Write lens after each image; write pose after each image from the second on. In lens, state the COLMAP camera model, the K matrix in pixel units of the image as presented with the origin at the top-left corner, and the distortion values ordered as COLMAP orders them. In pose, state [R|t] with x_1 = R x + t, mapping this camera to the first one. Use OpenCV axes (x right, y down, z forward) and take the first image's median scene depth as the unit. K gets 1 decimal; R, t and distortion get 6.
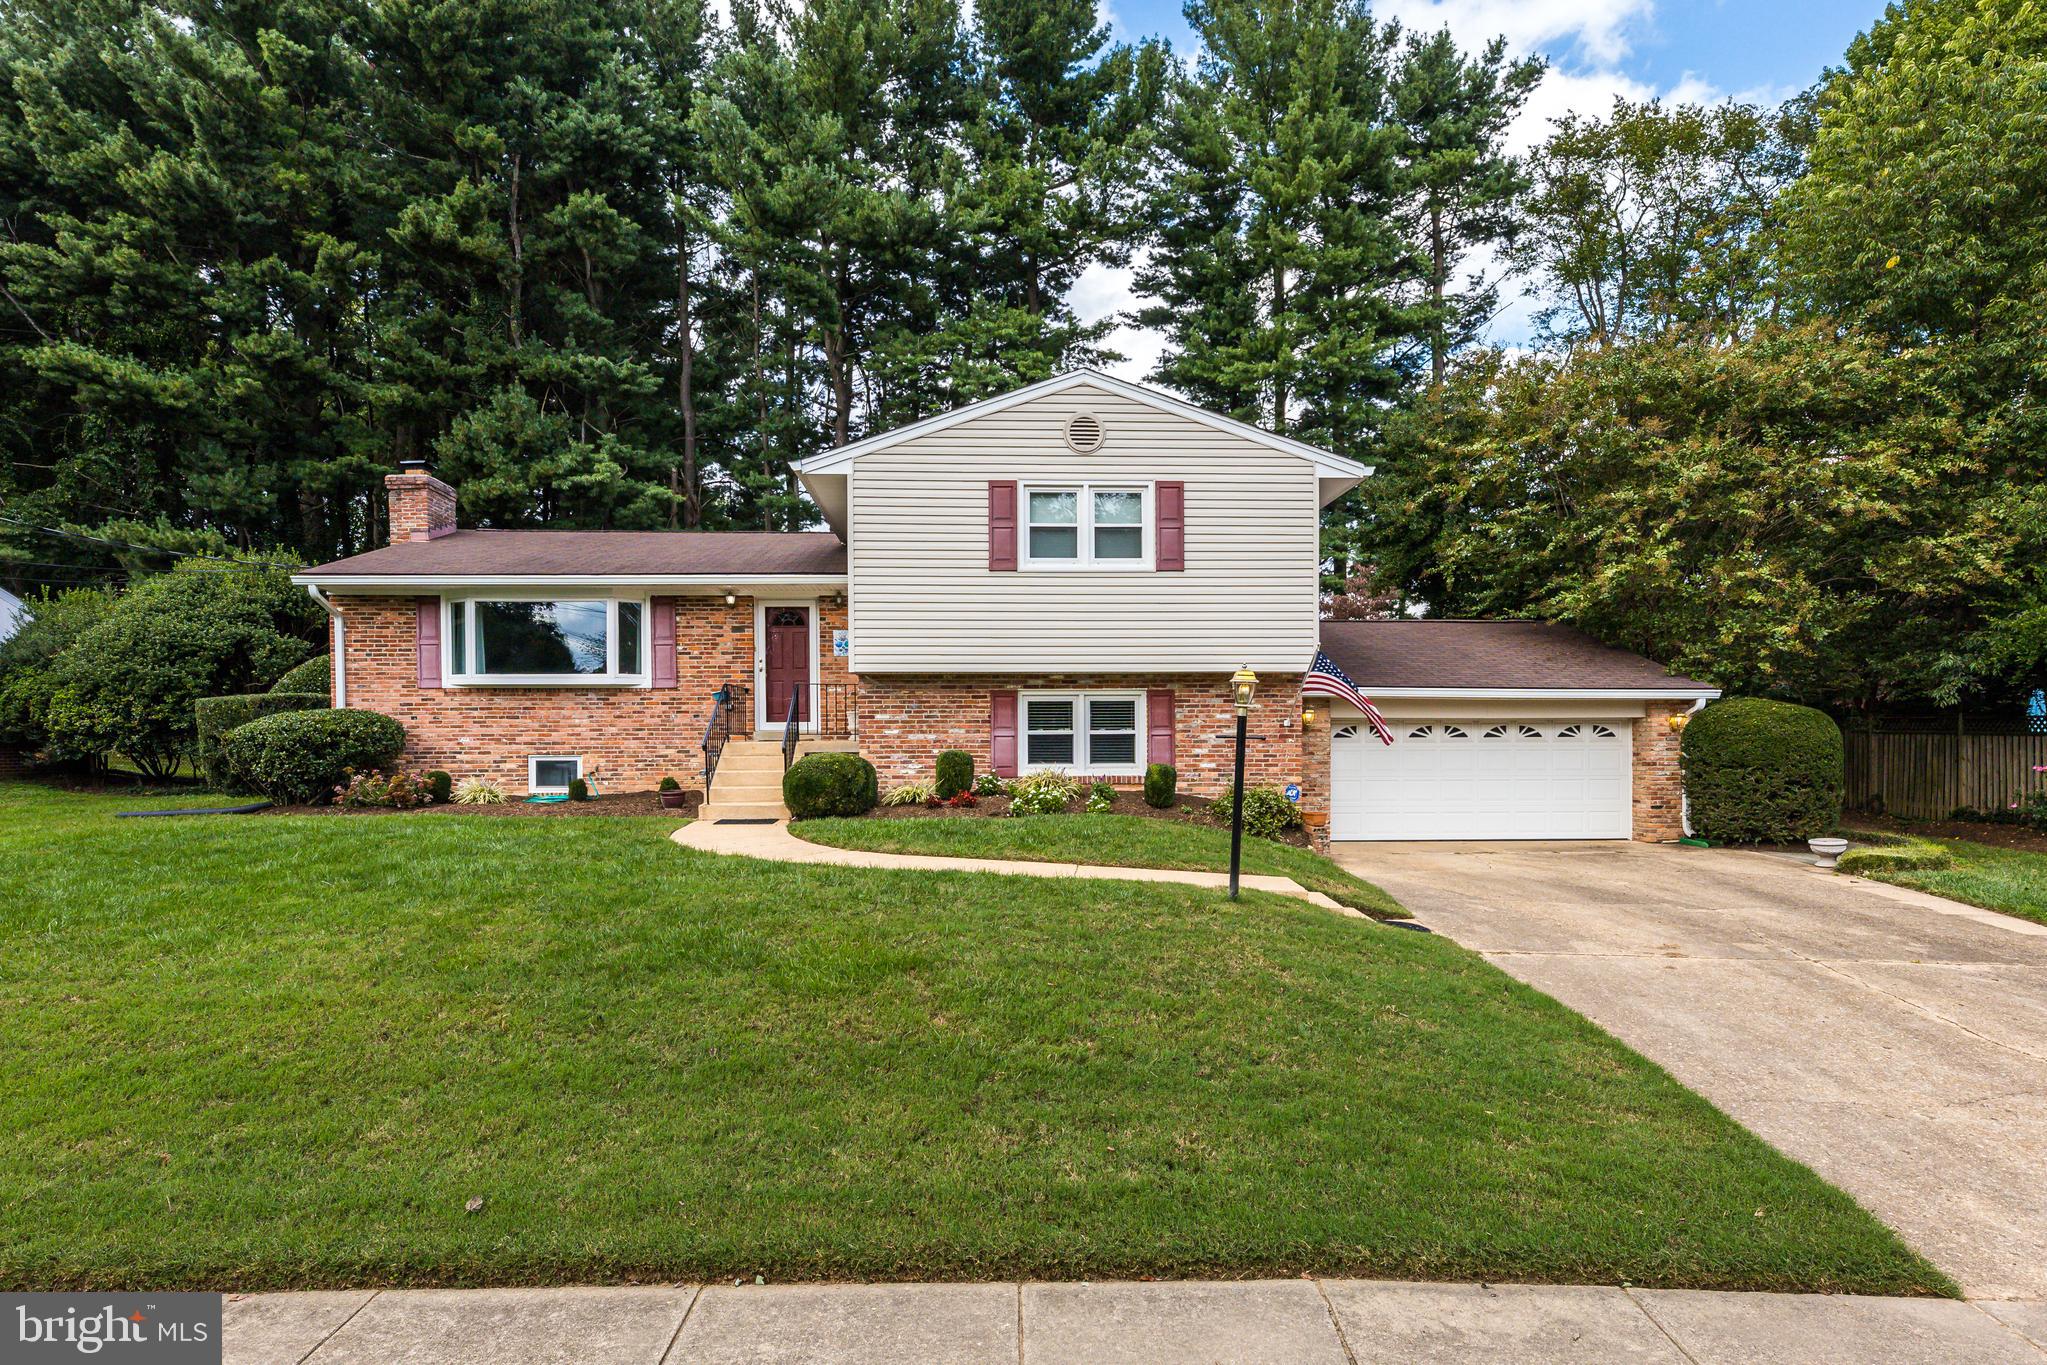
lens RADIAL K [[842.6, 0, 1021.4], [0, 842.6, 722.3], [0, 0, 1]] dist [-0.002739, -0.000324]
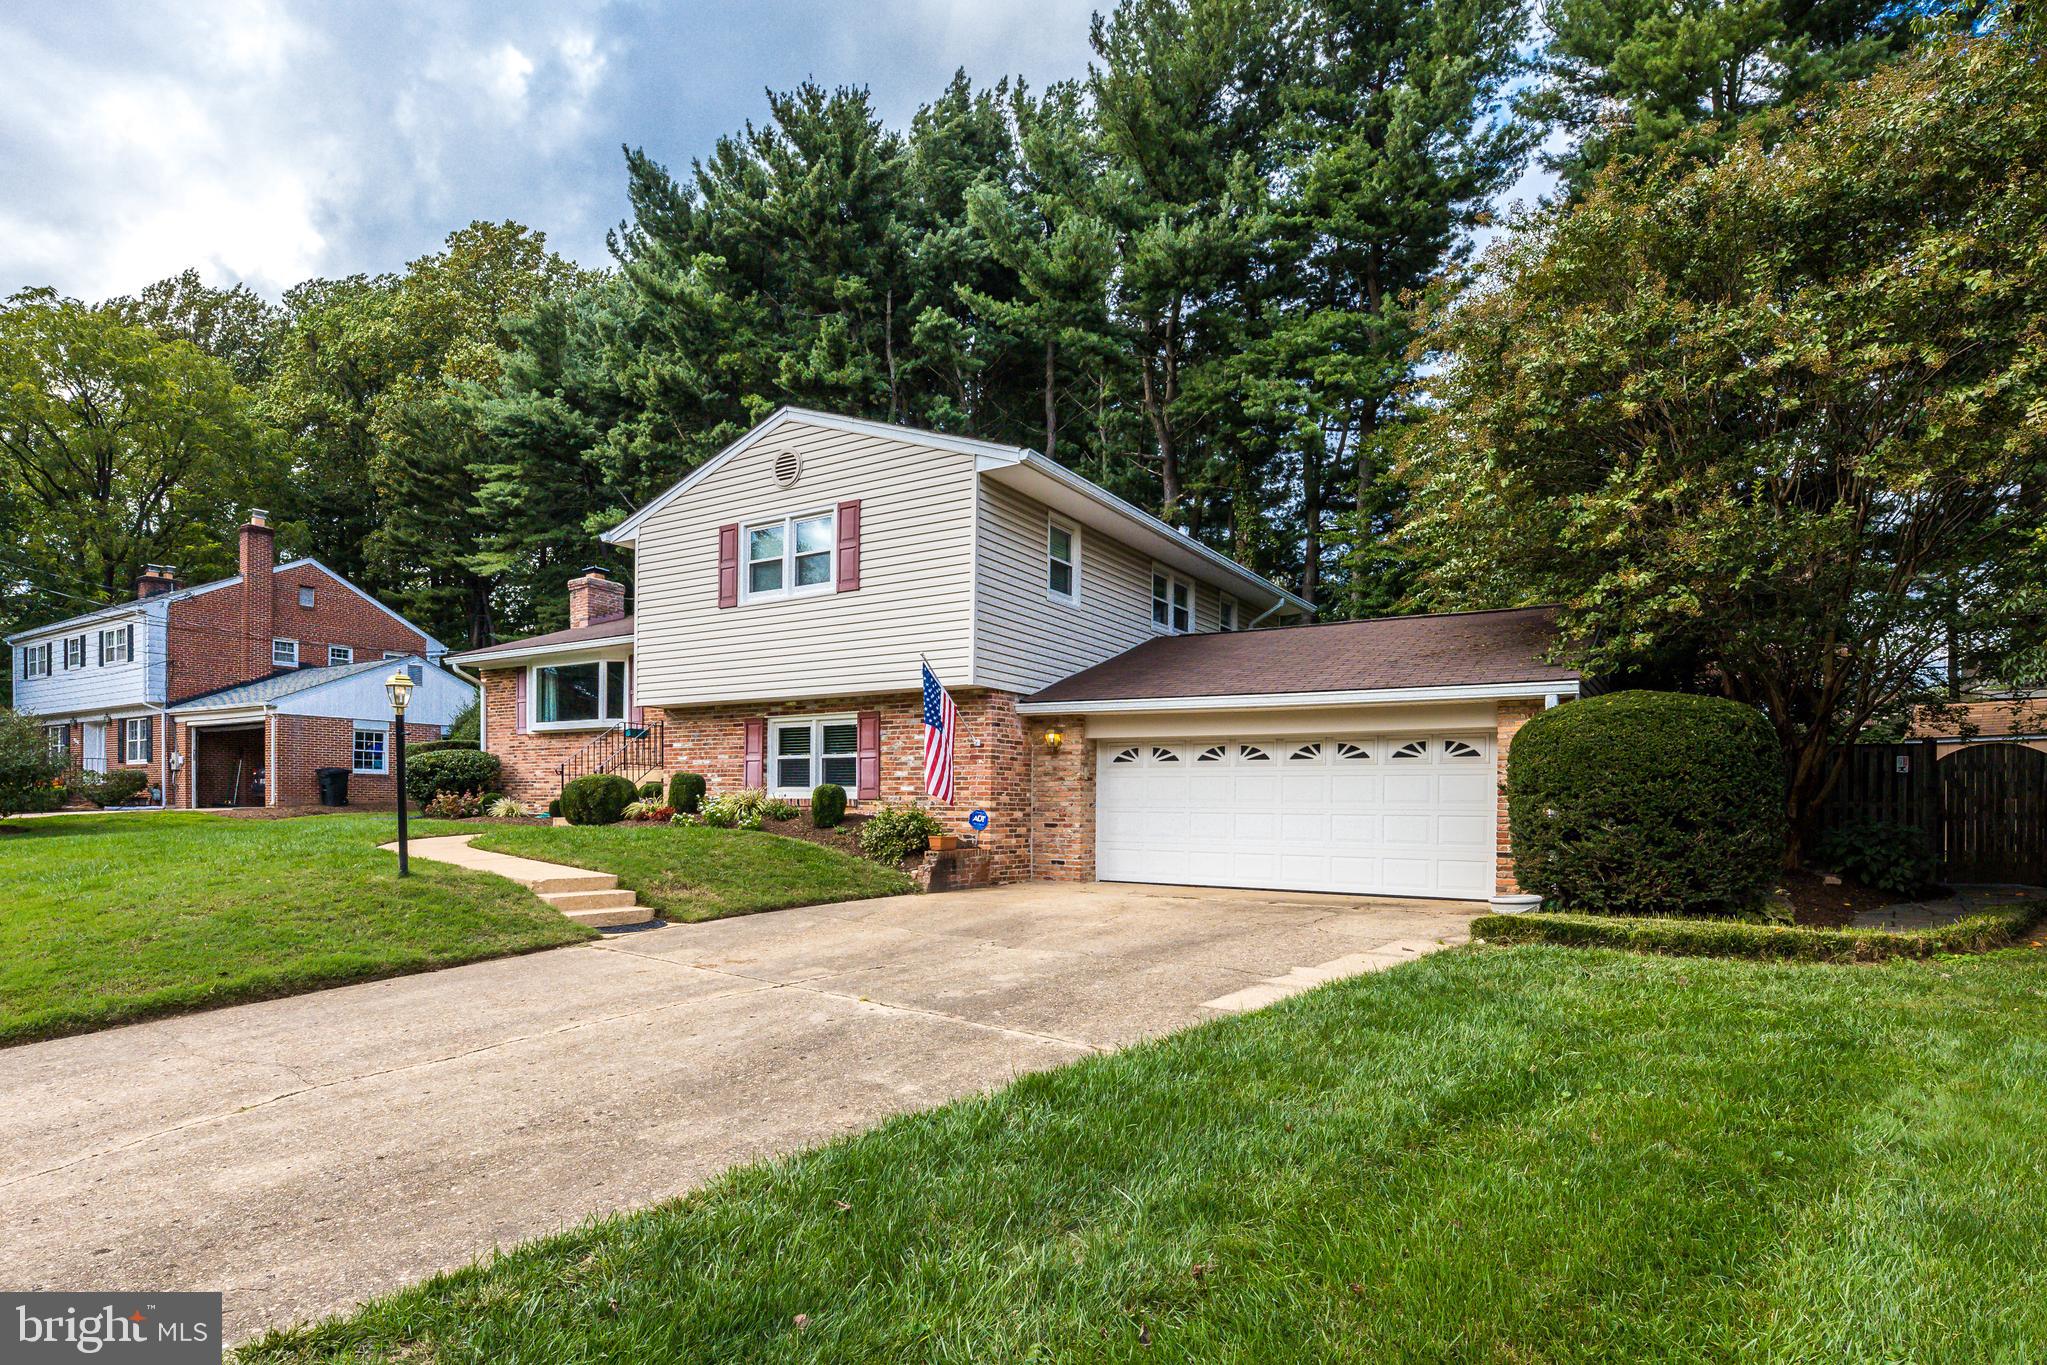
lens RADIAL K [[899.6, 0, 1097.1], [0, 899.6, 776.9], [0, 0, 1]] dist [-0.001399, -0.000120]
pose [[0.873917, -0.005350, -0.486046, 0.835651], [0.000966, 0.999957, -0.009270, 0.043666], [0.486075, 0.007632, 0.873884, 0.190347]]
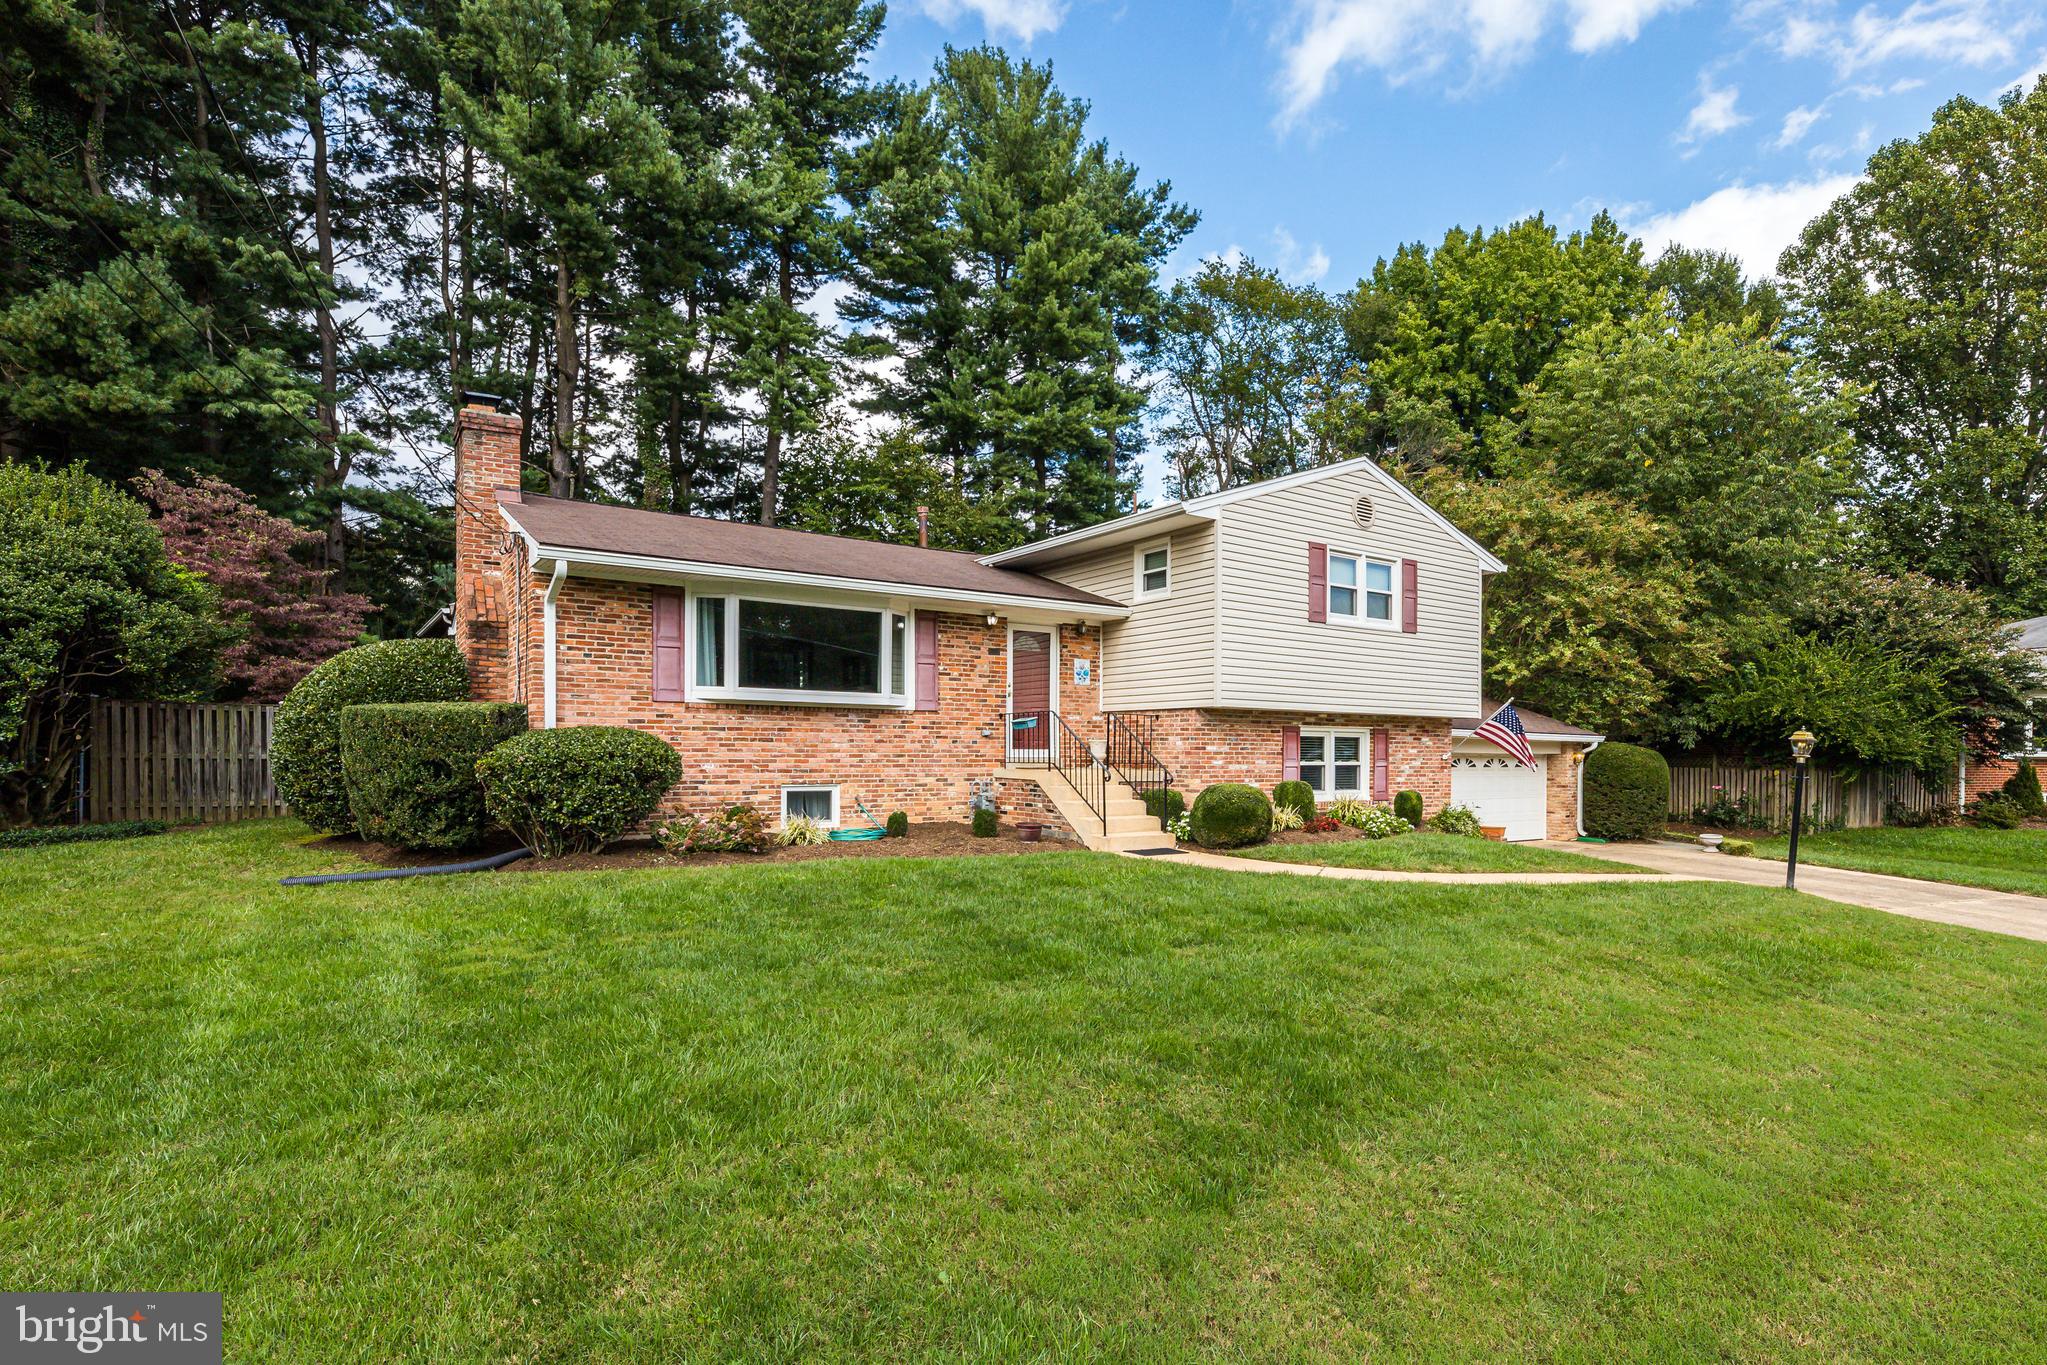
lens RADIAL K [[830.2, 0, 966.1], [0, 830.2, 741.8], [0, 0, 1]] dist [-0.002457, -0.000127]
pose [[0.899511, 0.016742, 0.436578, -0.815586], [-0.018960, 0.999820, 0.000724, -0.008721], [-0.436487, -0.008929, 0.899666, 0.171487]]
